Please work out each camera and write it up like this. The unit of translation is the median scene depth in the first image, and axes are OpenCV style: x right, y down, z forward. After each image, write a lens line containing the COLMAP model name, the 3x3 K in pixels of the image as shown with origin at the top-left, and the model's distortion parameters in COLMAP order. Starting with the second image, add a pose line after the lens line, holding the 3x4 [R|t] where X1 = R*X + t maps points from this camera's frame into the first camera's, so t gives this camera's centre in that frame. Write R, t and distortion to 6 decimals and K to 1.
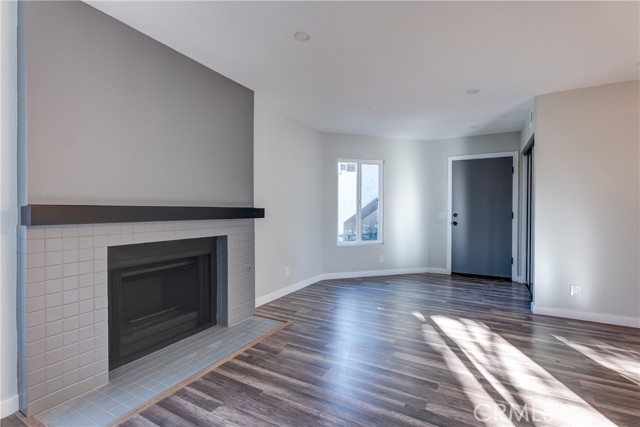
lens RADIAL K [[296.4, 0, 322.1], [0, 296.4, 213.3], [0, 0, 1]] dist [-0.000148, 0.000320]
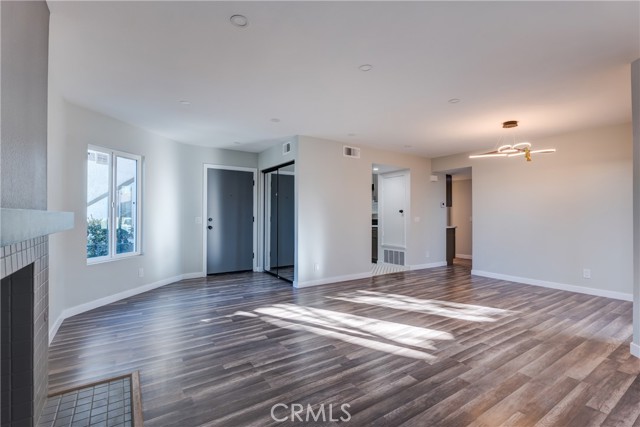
lens RADIAL K [[296.4, 0, 322.1], [0, 296.4, 213.3], [0, 0, 1]] dist [-0.000148, 0.000320]
pose [[0.458638, 0.003703, 0.888615, -0.507174], [0.008338, 0.999929, -0.008470, -0.006968], [-0.888584, 0.011294, 0.458575, 0.254315]]
